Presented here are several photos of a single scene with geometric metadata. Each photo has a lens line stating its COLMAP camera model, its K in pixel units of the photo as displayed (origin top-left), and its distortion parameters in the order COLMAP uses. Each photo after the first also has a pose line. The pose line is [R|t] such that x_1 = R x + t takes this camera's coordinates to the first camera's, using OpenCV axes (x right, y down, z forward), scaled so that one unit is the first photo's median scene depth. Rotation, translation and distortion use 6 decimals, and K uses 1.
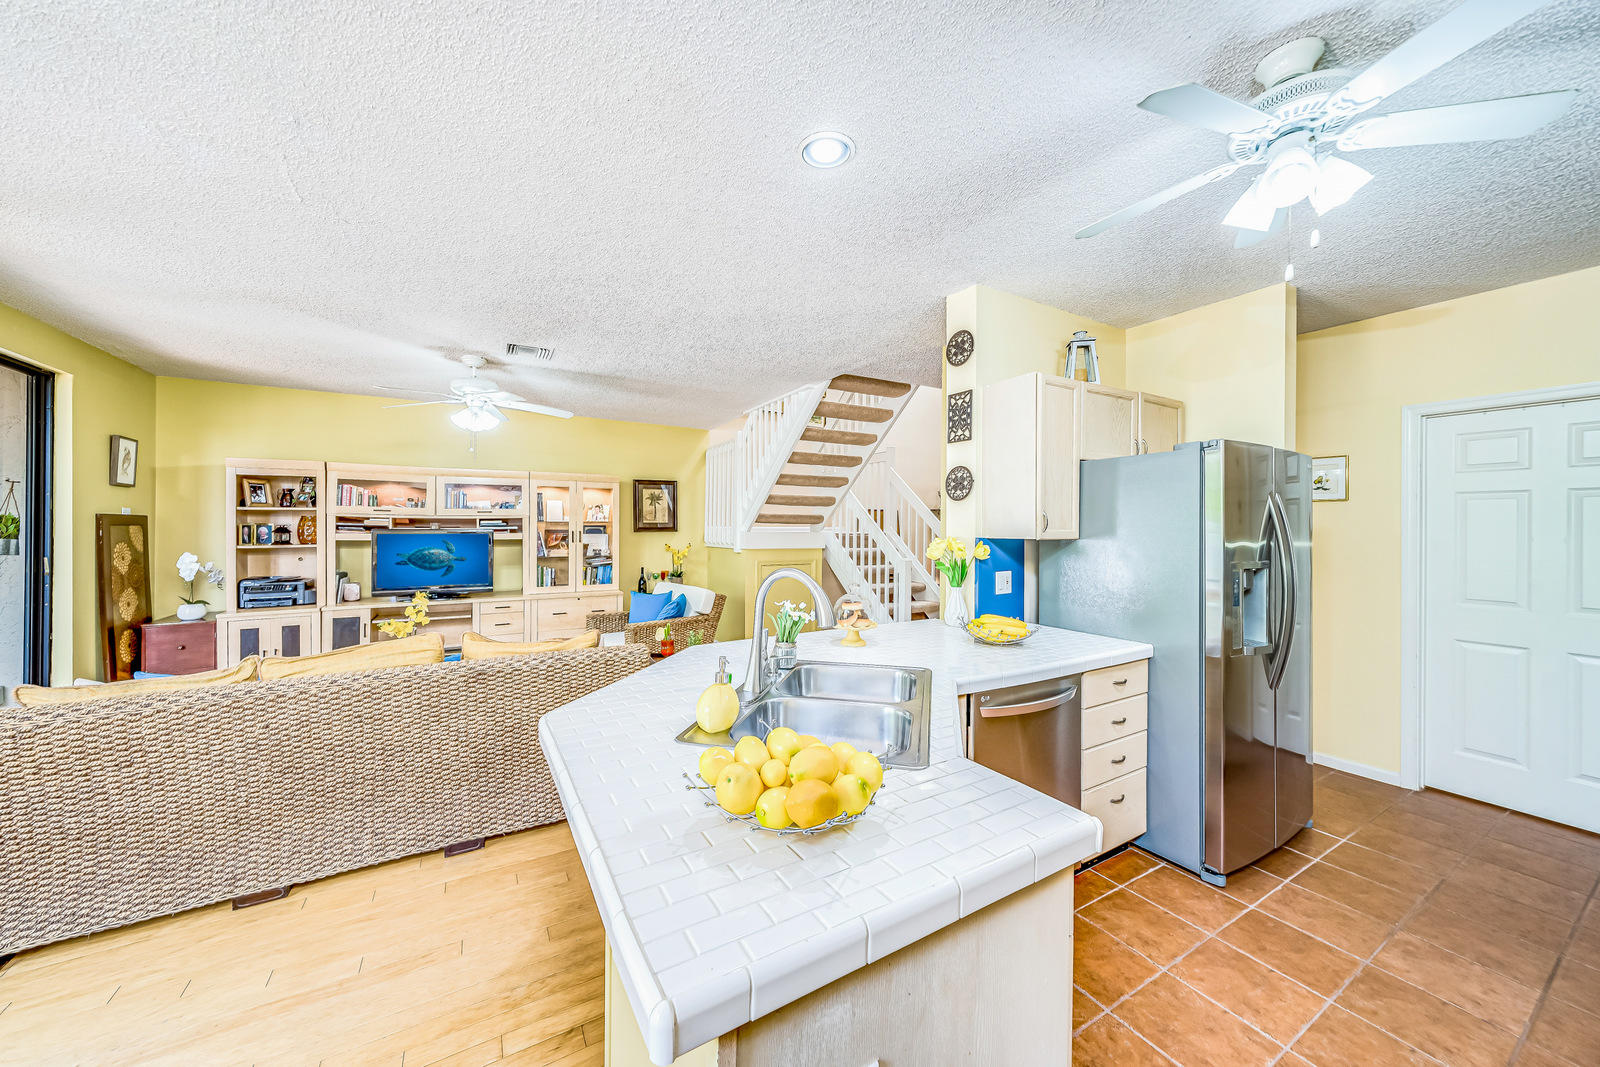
lens RADIAL K [[546.0, 0, 784.5], [0, 546.0, 529.3], [0, 0, 1]] dist [0.000991, -0.000318]
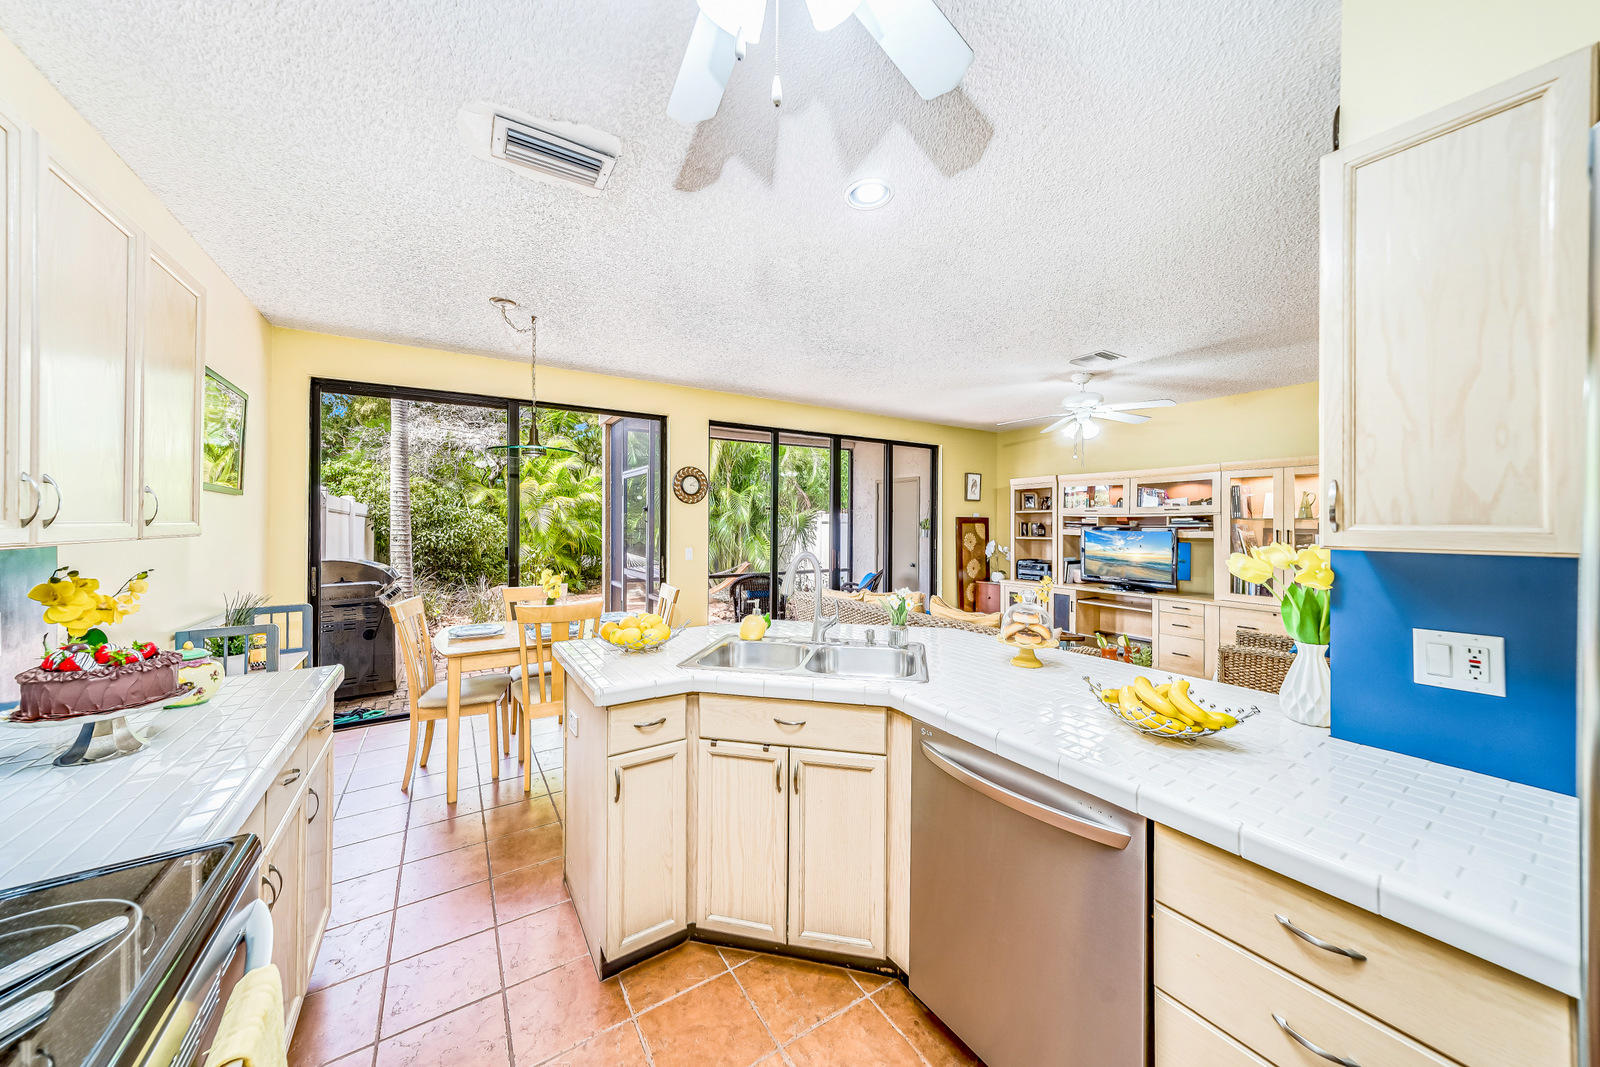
lens RADIAL K [[546.0, 0, 790.2], [0, 546.0, 519.3], [0, 0, 1]] dist [0.000991, -0.000318]
pose [[0.051855, -0.009406, -0.998610, 0.775573], [-0.007934, 0.999920, -0.009831, 0.002643], [0.998623, 0.008432, 0.051776, 0.500446]]
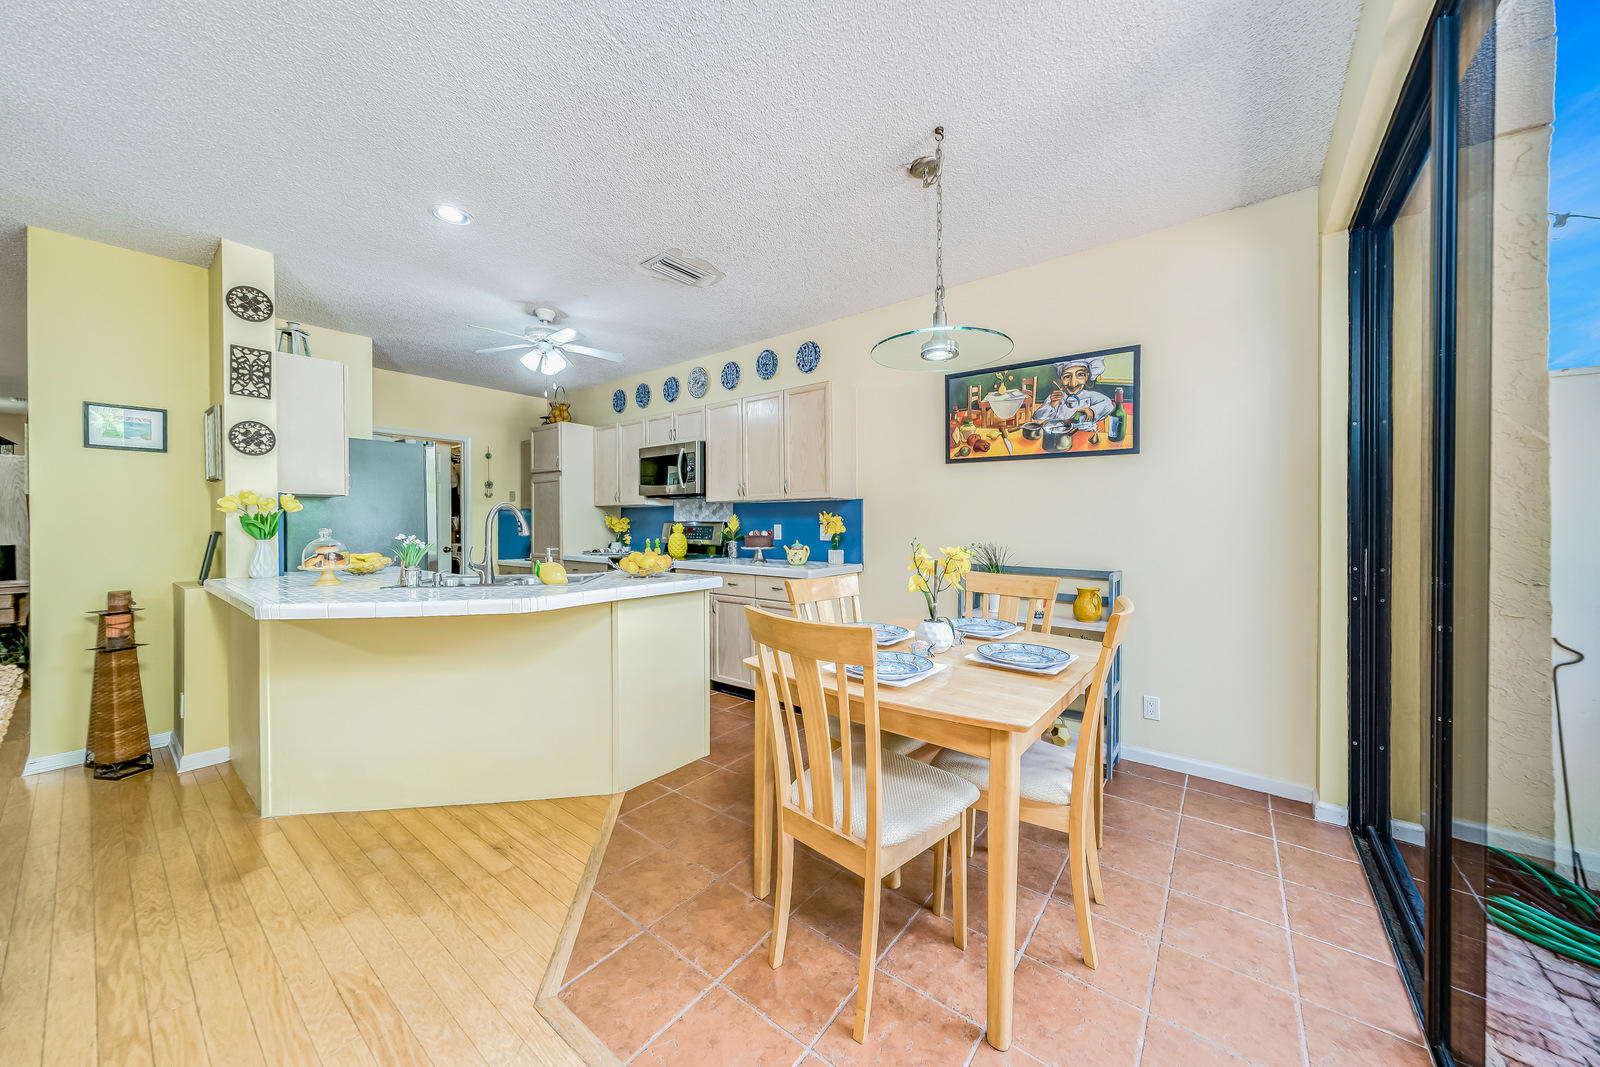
lens RADIAL K [[546.0, 0, 787.1], [0, 546.0, 527.9], [0, 0, 1]] dist [0.000991, -0.000318]
pose [[-0.384716, -0.018259, 0.922854, -0.992174], [-0.000161, 0.999806, 0.019714, 0.061502], [-0.923035, 0.007436, -0.384644, 0.472449]]
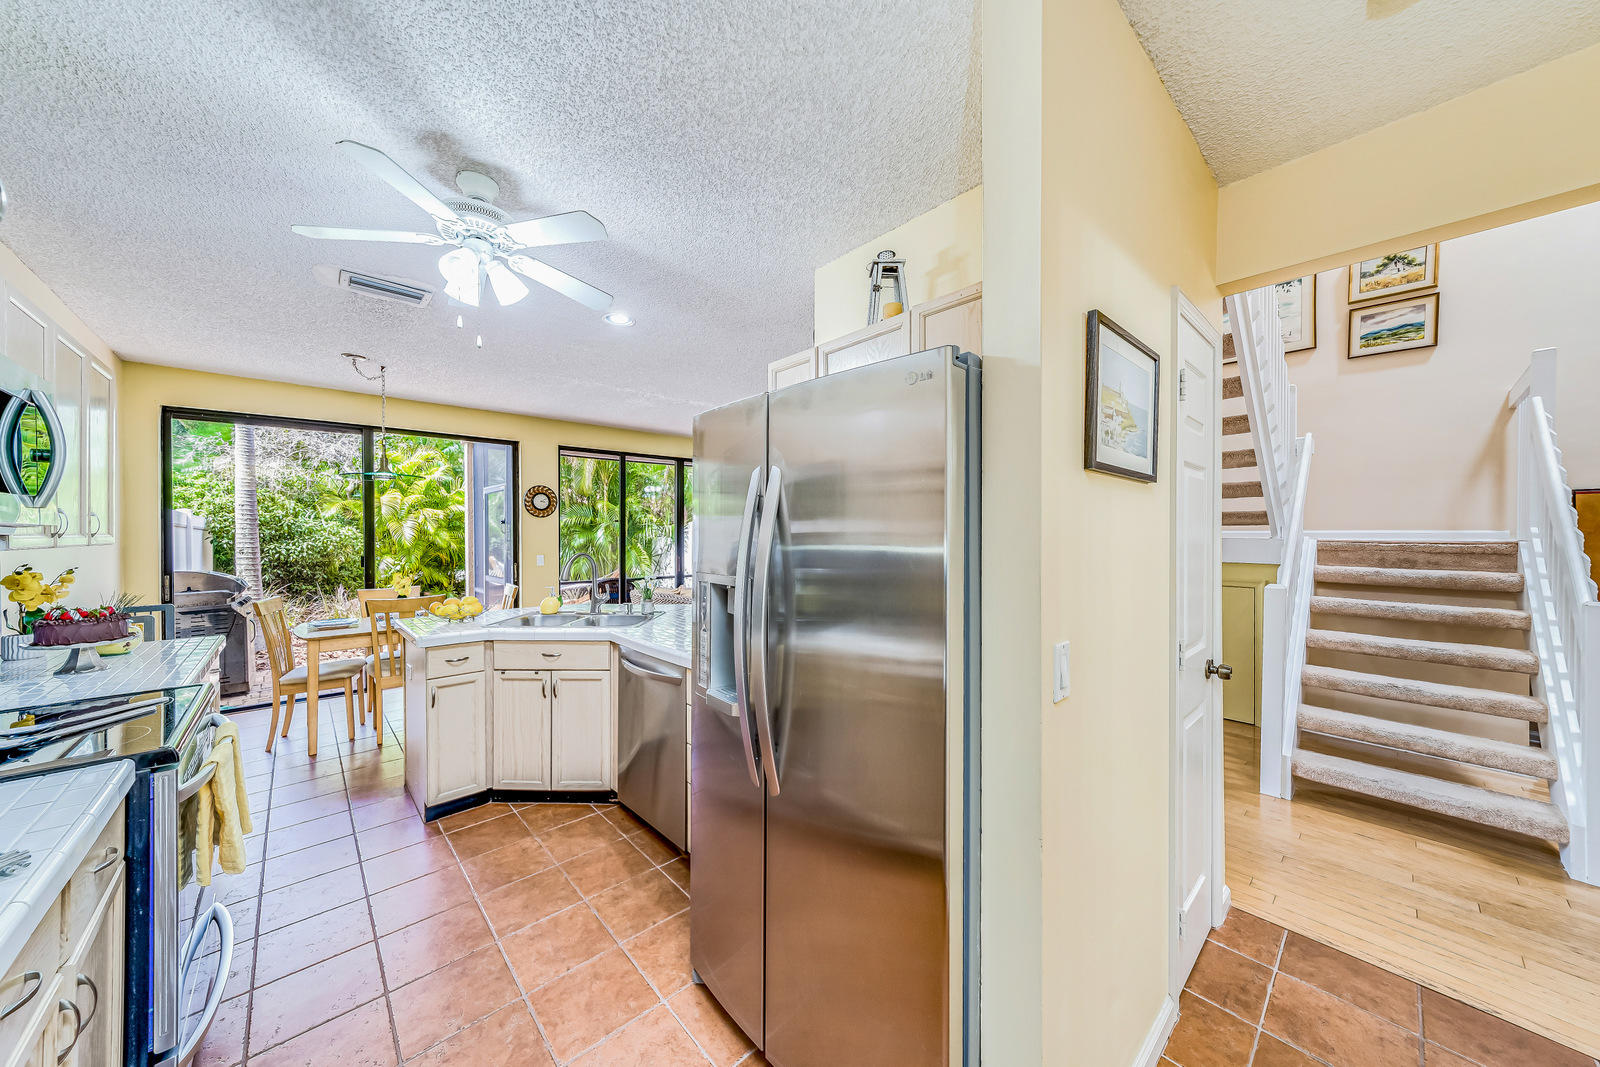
lens RADIAL K [[546.0, 0, 794.7], [0, 546.0, 535.4], [0, 0, 1]] dist [0.000991, -0.000318]
pose [[0.230481, -0.000349, -0.973077, 1.225257], [-0.001301, 0.999999, -0.000666, 0.005539], [0.973076, 0.001419, 0.230481, 0.730399]]
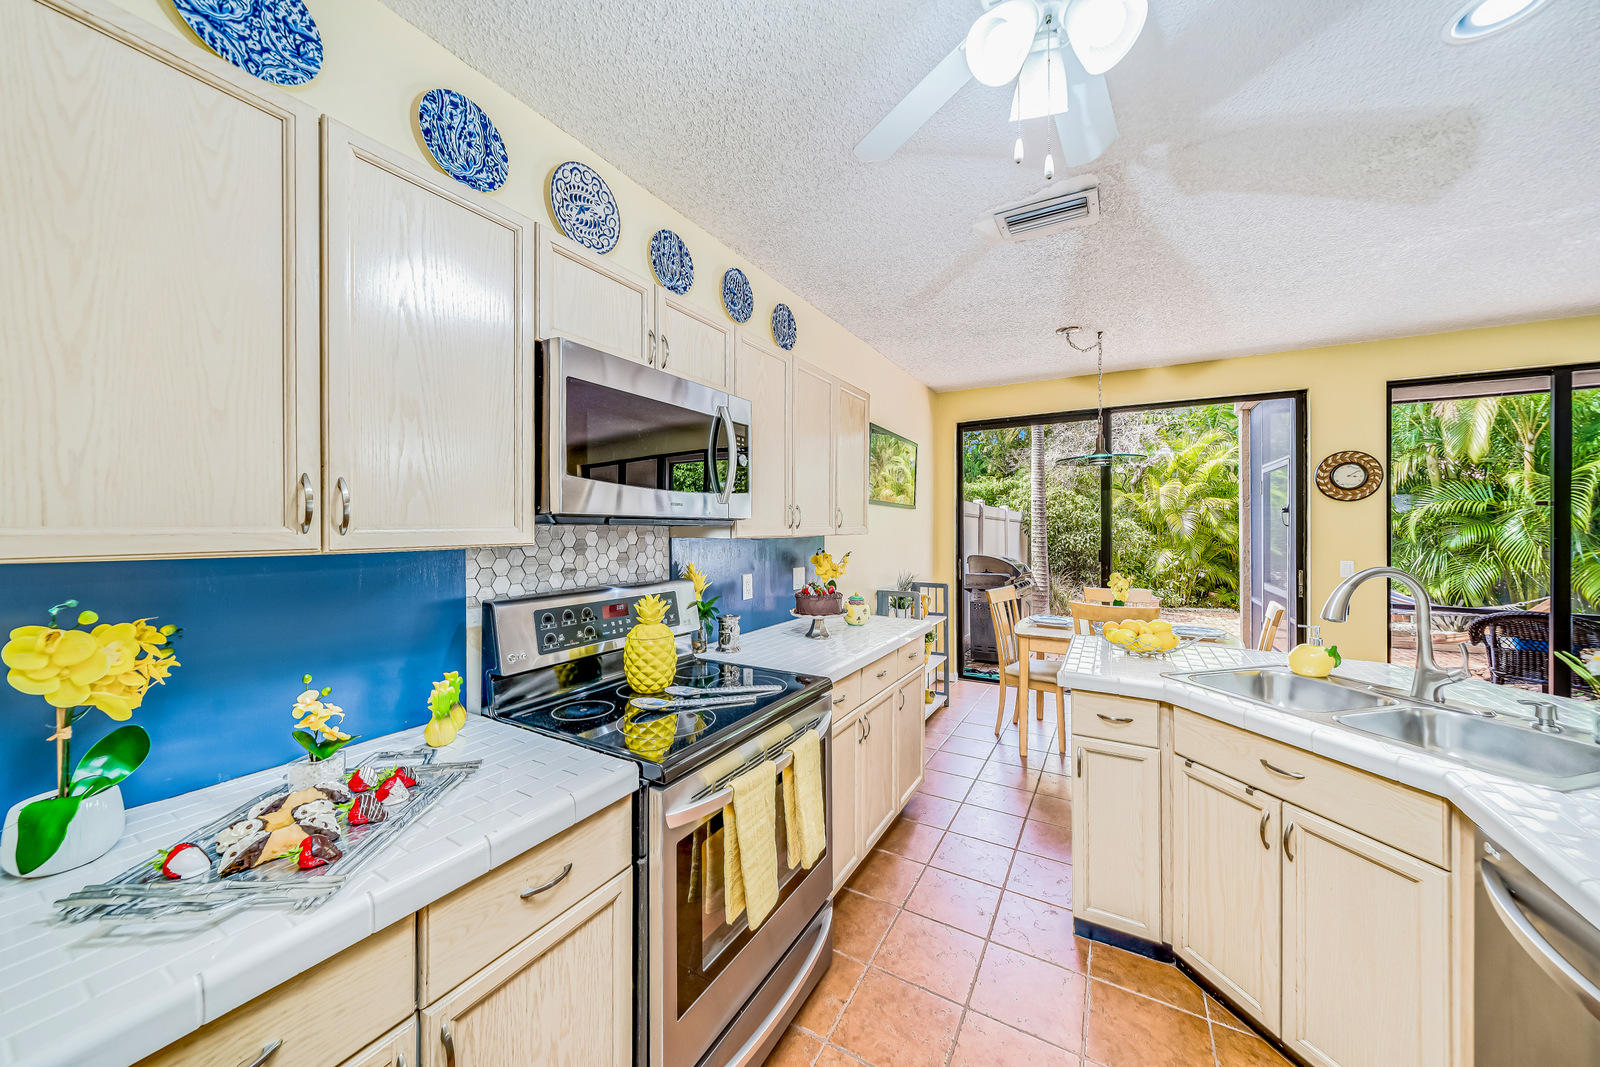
lens RADIAL K [[546.0, 0, 795.6], [0, 546.0, 524.4], [0, 0, 1]] dist [0.000991, -0.000318]
pose [[-0.862876, -0.006333, -0.505376, 0.801805], [-0.007351, 0.999973, 0.000019, 0.001862], [0.505362, 0.003731, -0.862899, 0.733454]]
